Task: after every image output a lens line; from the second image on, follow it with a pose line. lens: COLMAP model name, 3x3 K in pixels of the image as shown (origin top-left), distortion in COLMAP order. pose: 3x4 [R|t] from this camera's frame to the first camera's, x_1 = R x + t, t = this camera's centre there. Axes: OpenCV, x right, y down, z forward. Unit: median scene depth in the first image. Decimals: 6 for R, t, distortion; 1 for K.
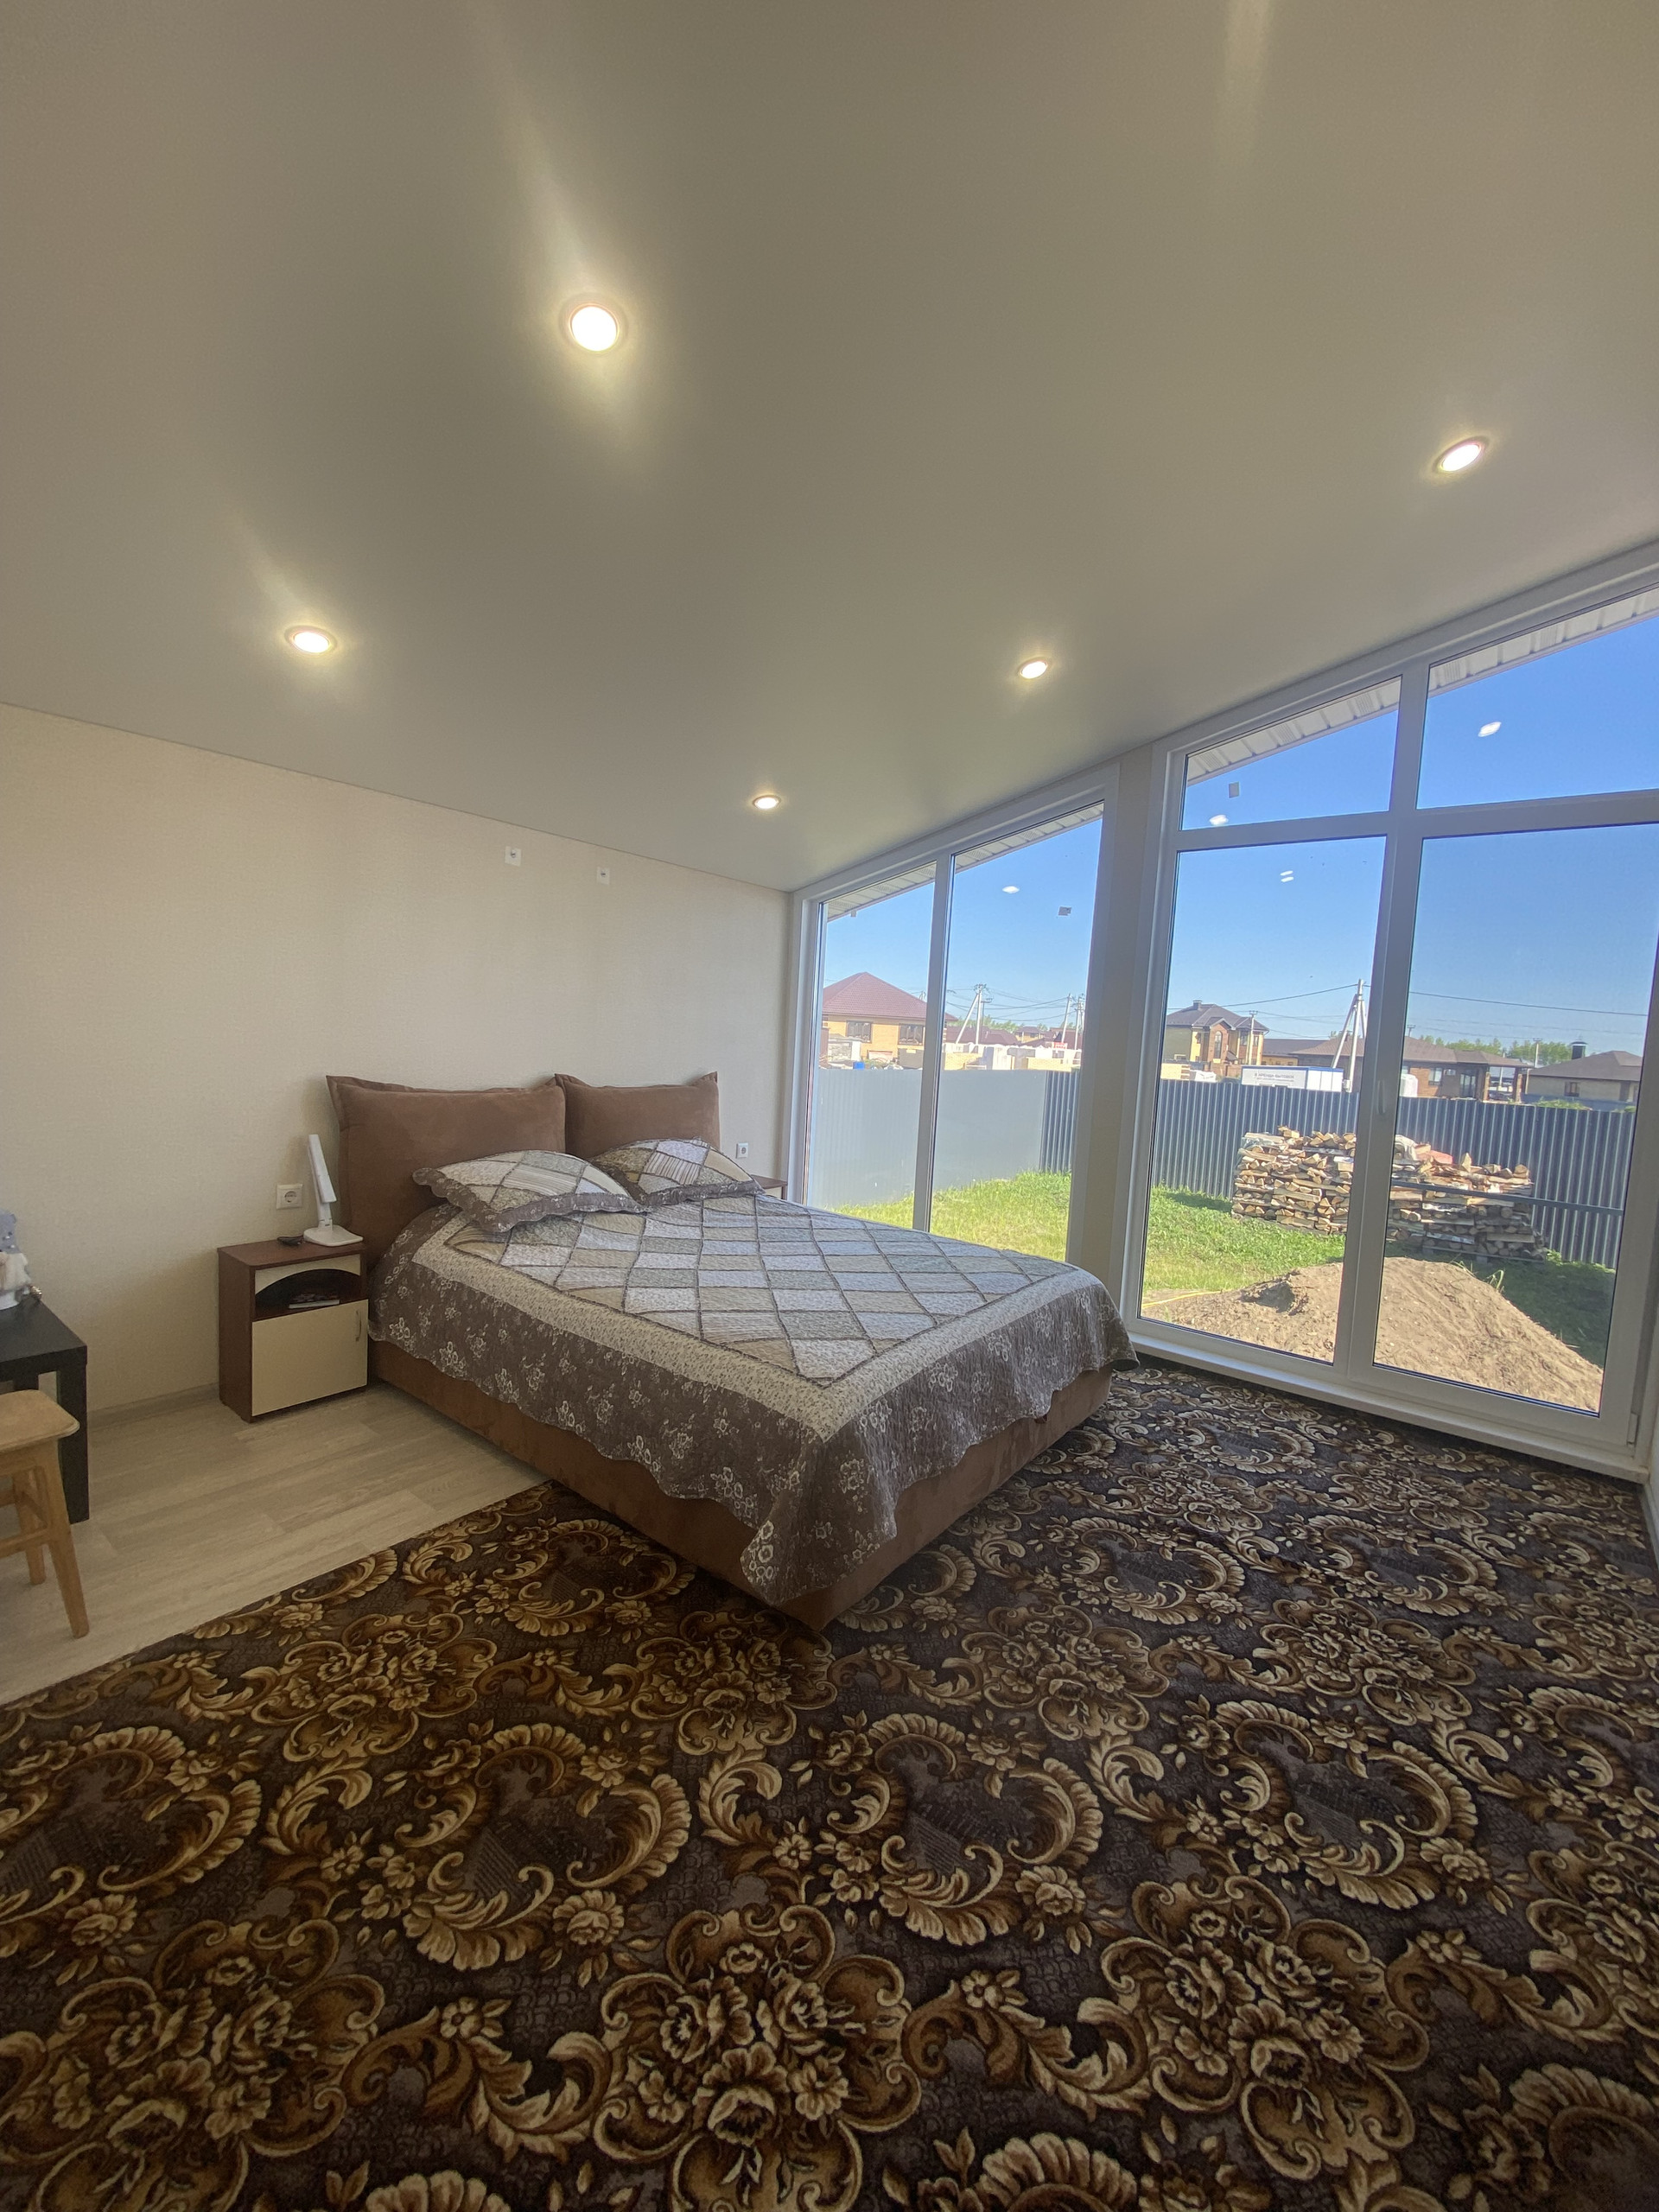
lens RADIAL K [[883.7, 0, 837.3], [0, 883.7, 1111.4], [0, 0, 1]] dist [0.027130, -0.026942]
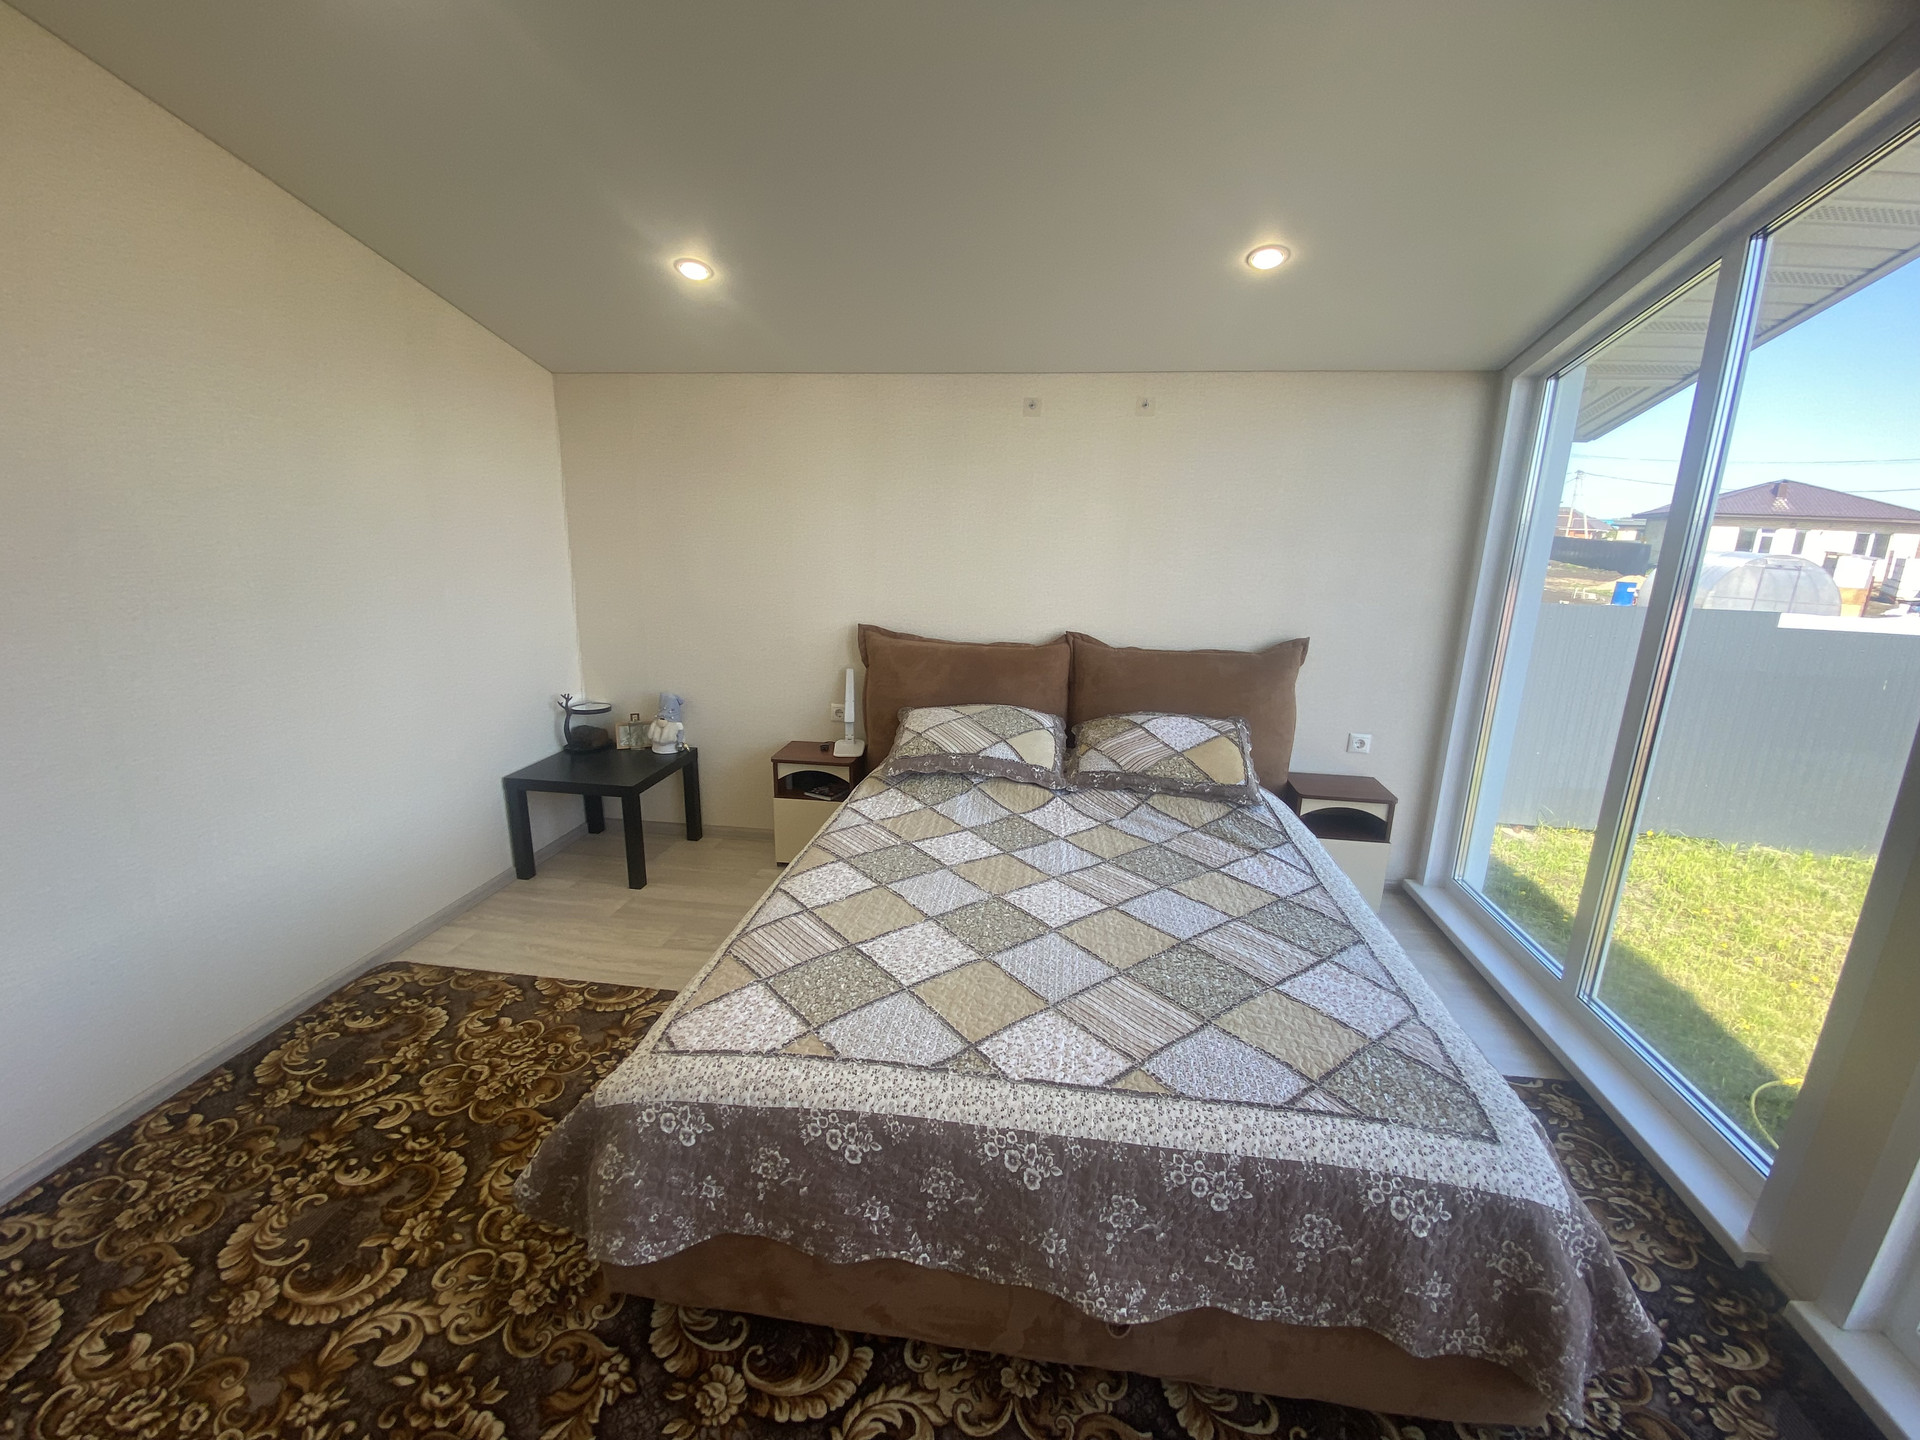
lens RADIAL K [[776.5, 0, 960.0], [0, 776.5, 720.0], [0, 0, 1]] dist [0.006209, -0.013891]
pose [[0.487699, 0.162484, -0.857758, 0.499060], [-0.070056, 0.986643, 0.147067, -0.083862], [0.870197, -0.011634, 0.492567, 0.644295]]
